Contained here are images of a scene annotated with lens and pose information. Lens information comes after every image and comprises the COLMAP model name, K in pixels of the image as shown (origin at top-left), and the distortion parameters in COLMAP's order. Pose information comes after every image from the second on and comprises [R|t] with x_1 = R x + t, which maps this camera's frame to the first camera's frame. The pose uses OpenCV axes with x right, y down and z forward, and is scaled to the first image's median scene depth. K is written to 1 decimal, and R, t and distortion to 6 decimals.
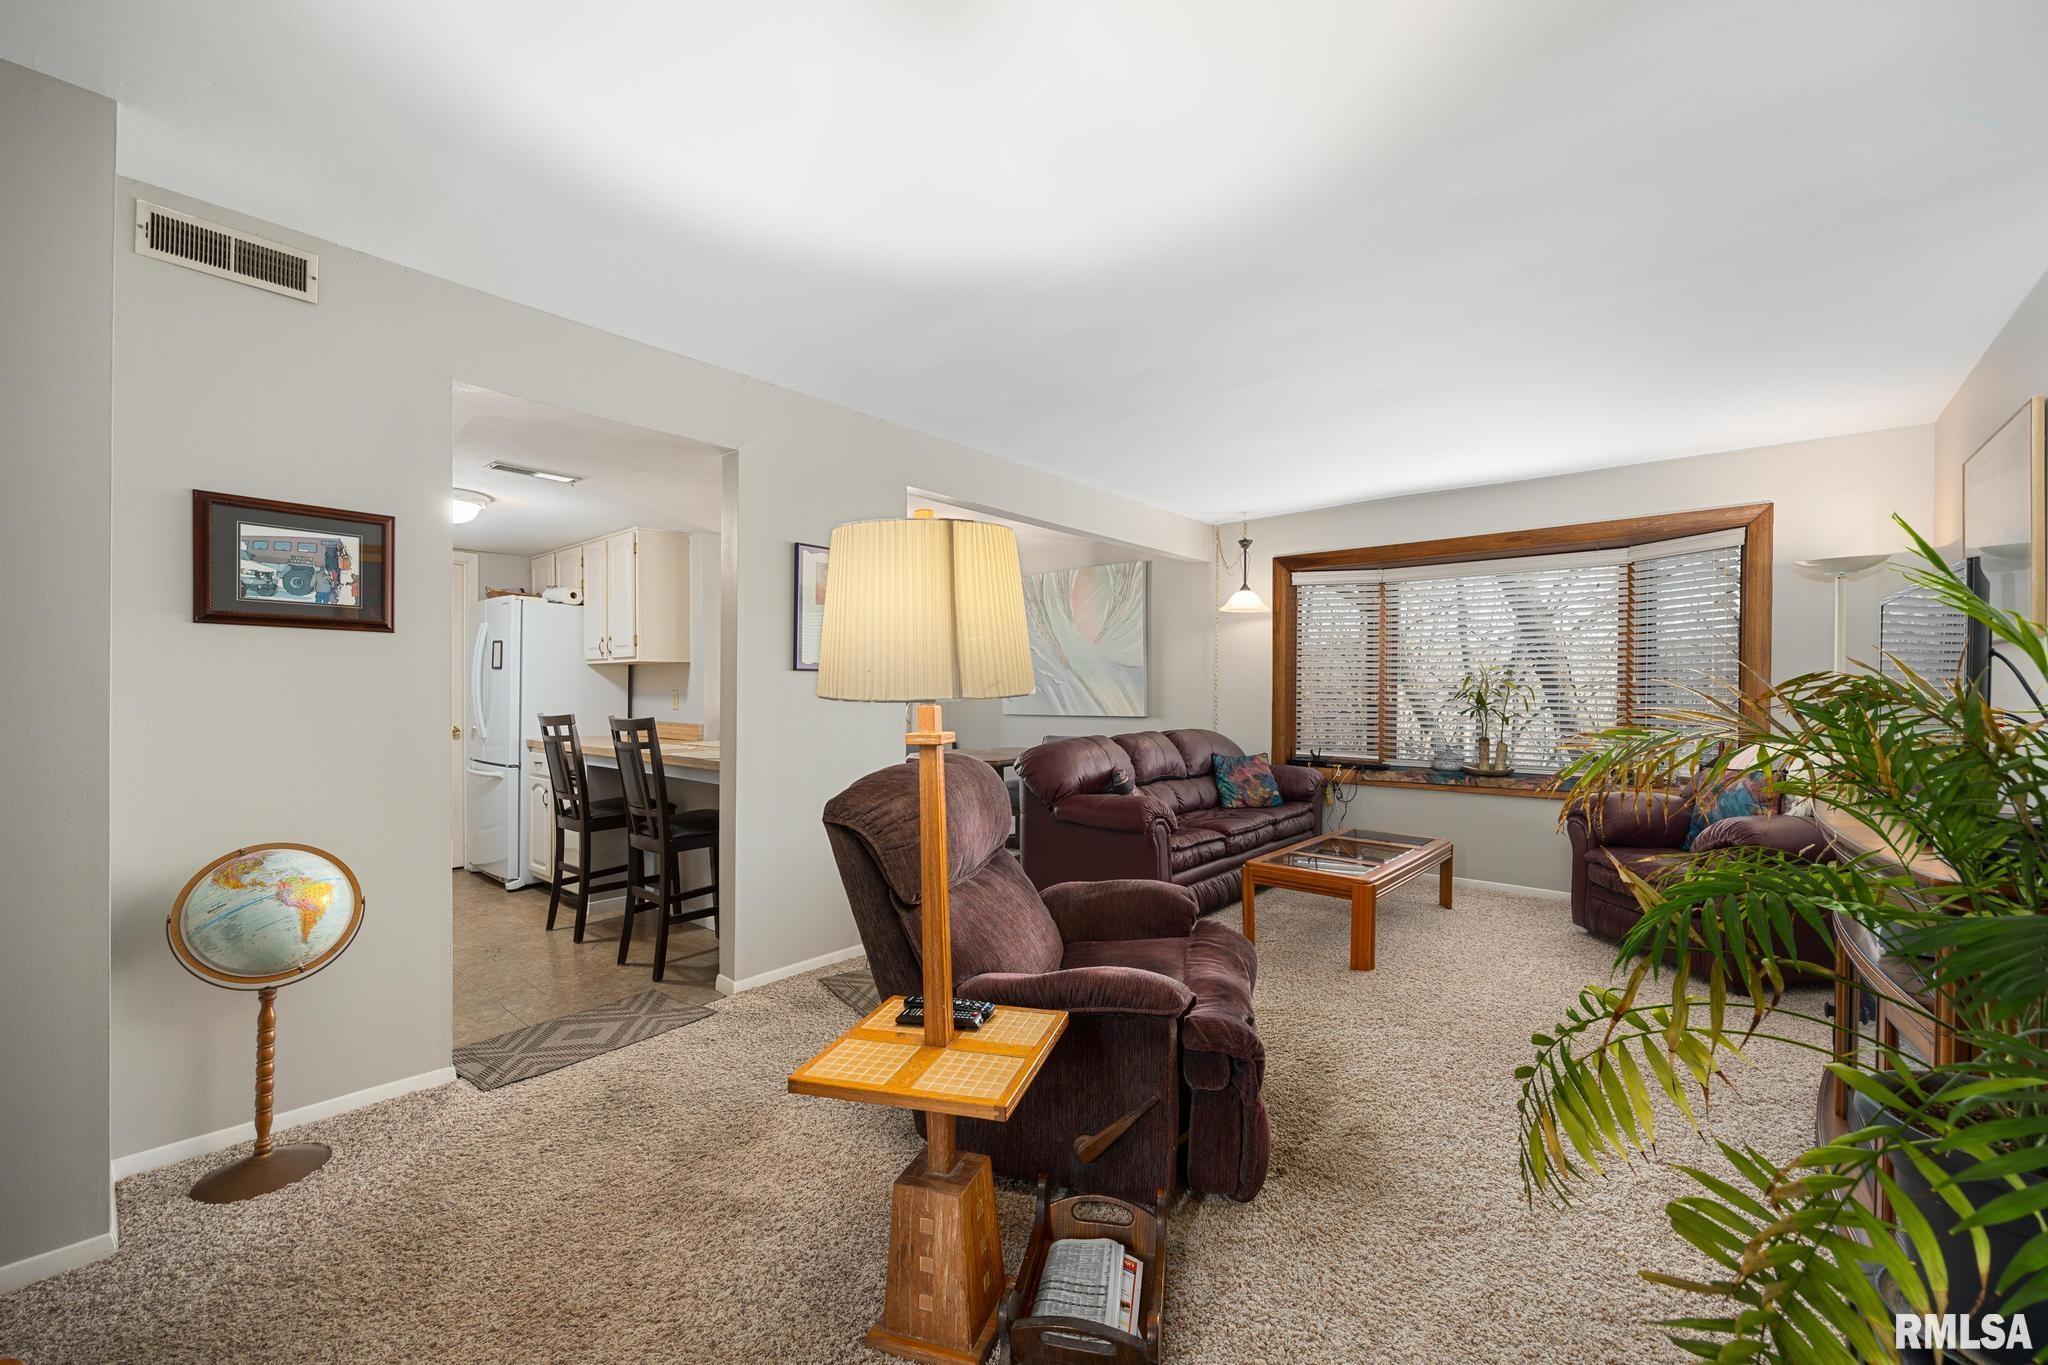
lens RADIAL K [[824.6, 0, 1024.0], [0, 824.6, 682.5], [0, 0, 1]] dist [0.001056, 0.000088]
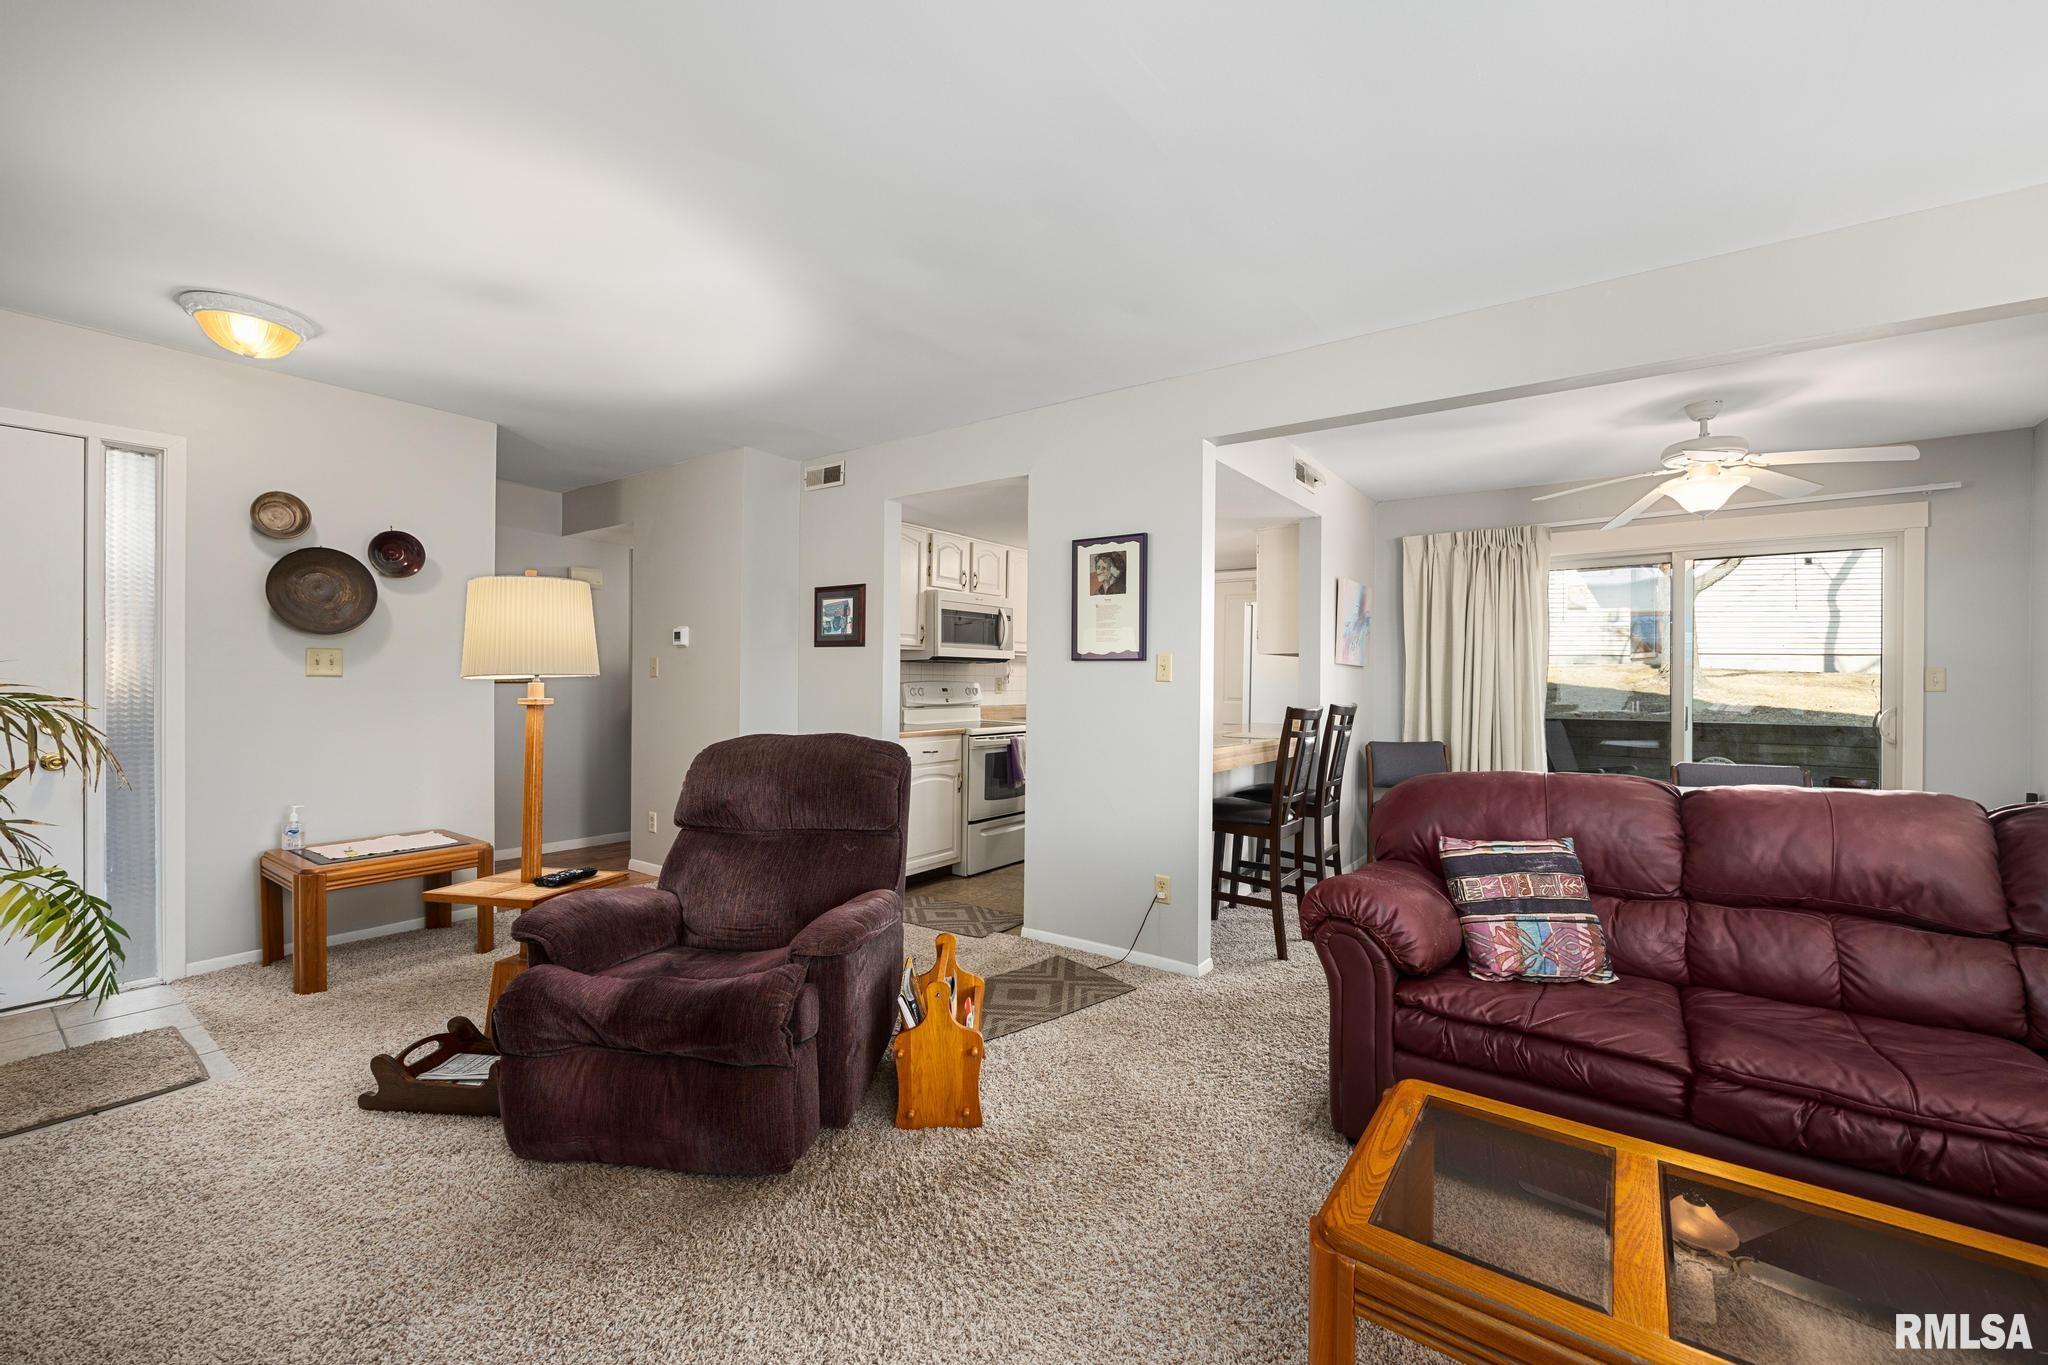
lens RADIAL K [[806.4, 0, 1024.5], [0, 806.4, 675.6], [0, 0, 1]] dist [0.002103, 0.000379]
pose [[0.082588, -0.007788, -0.996553, 0.744869], [-0.000026, 0.999969, -0.007817, 0.013276], [0.996584, 0.000672, 0.082586, 0.849128]]
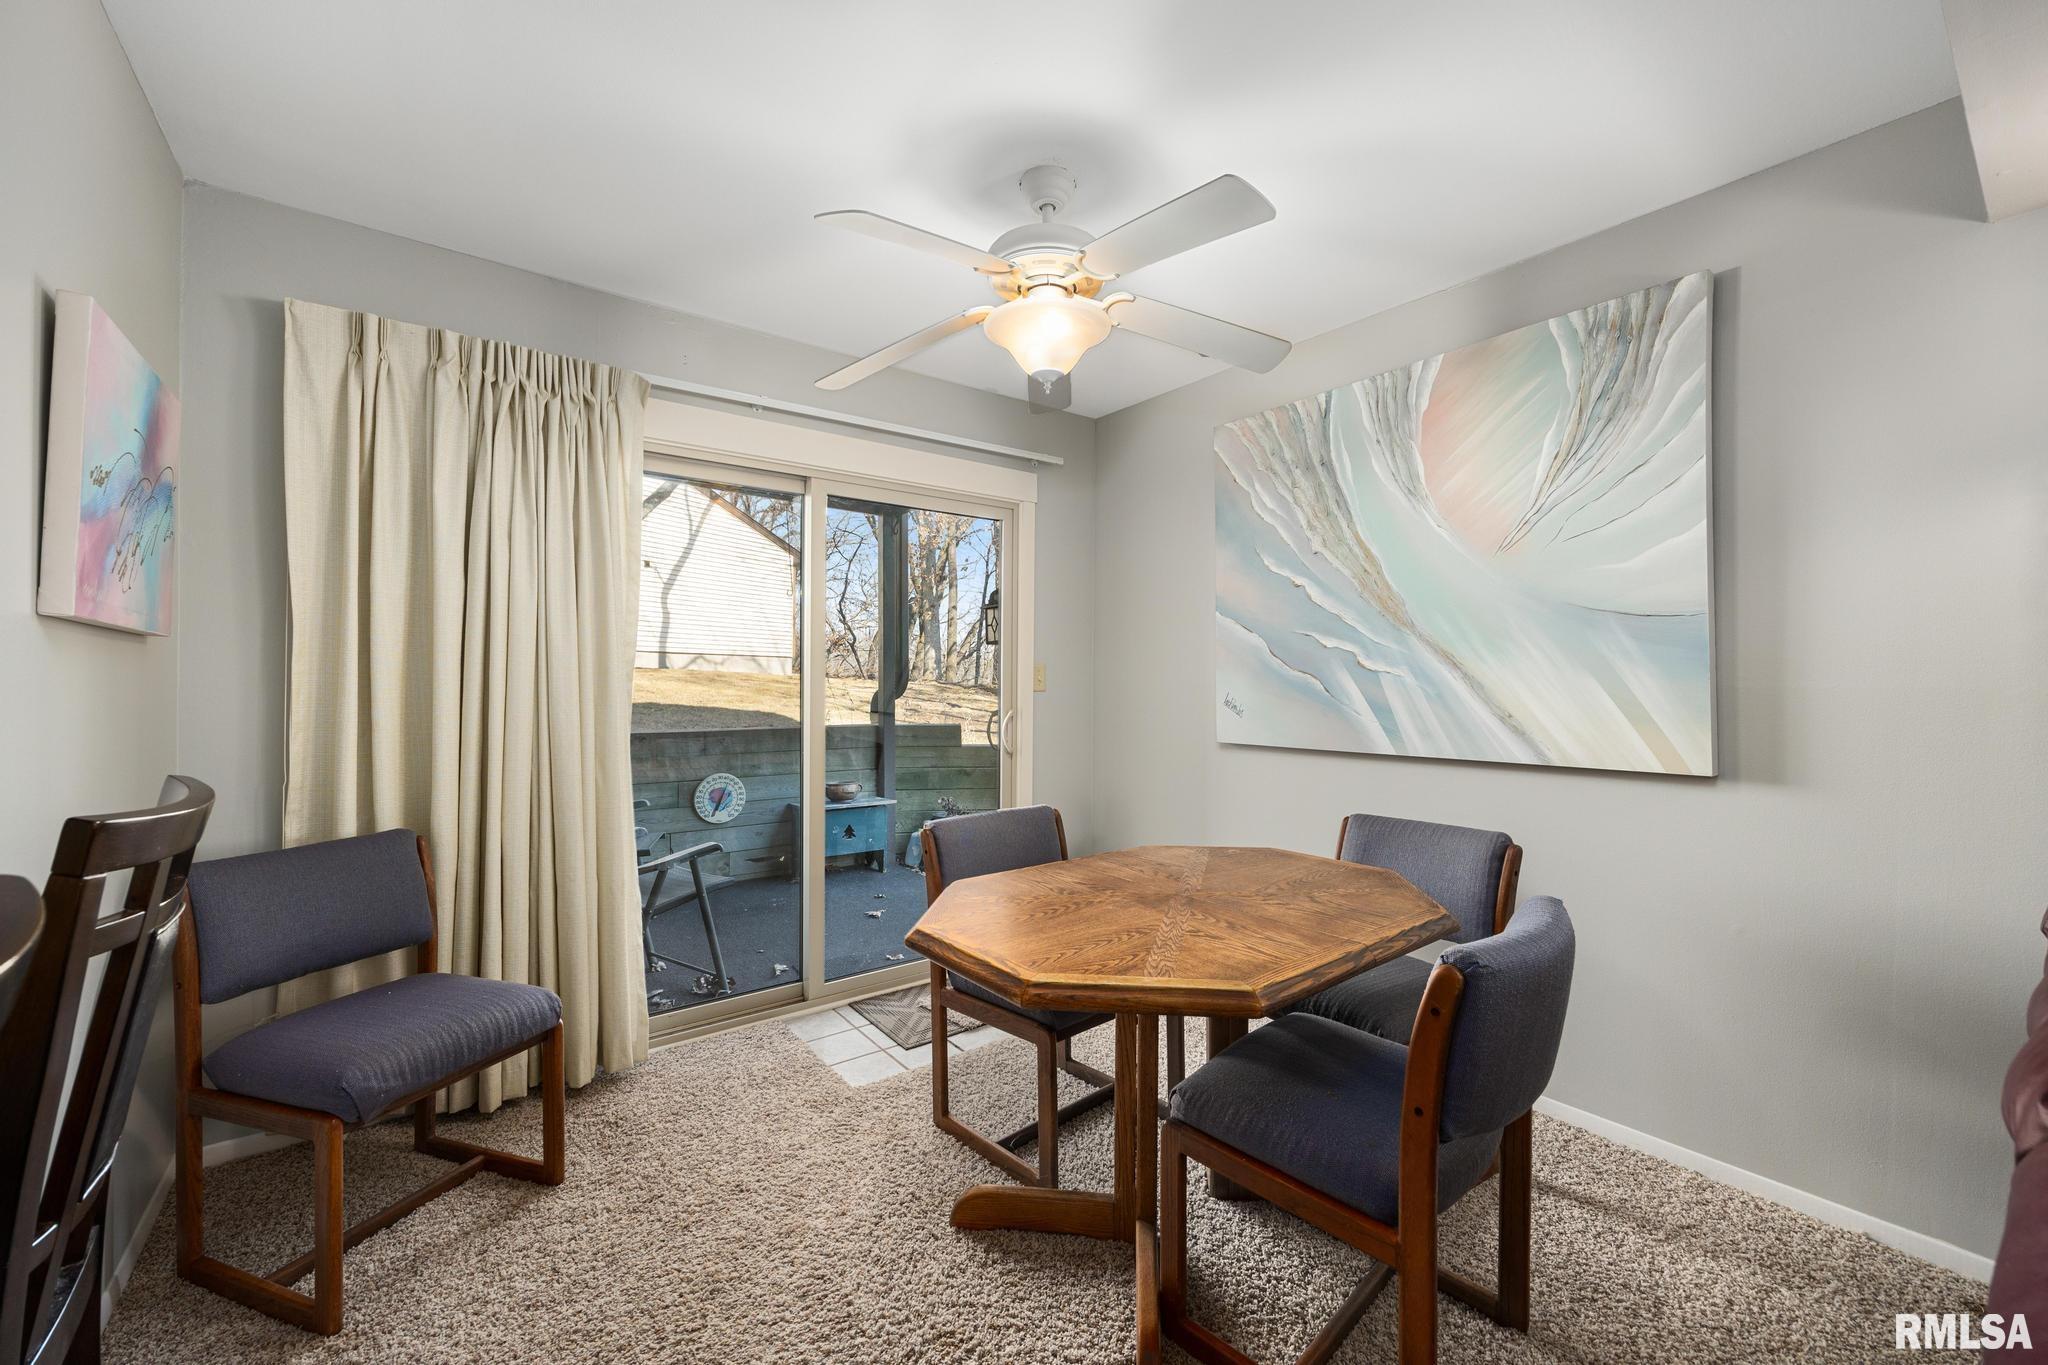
lens RADIAL K [[806.4, 0, 1024.5], [0, 806.4, 675.6], [0, 0, 1]] dist [0.002103, 0.000379]
pose [[0.981138, 0.001652, -0.193300, -0.089862], [-0.002135, 0.999995, -0.002292, 0.009769], [0.193295, 0.002661, 0.981137, 1.226600]]
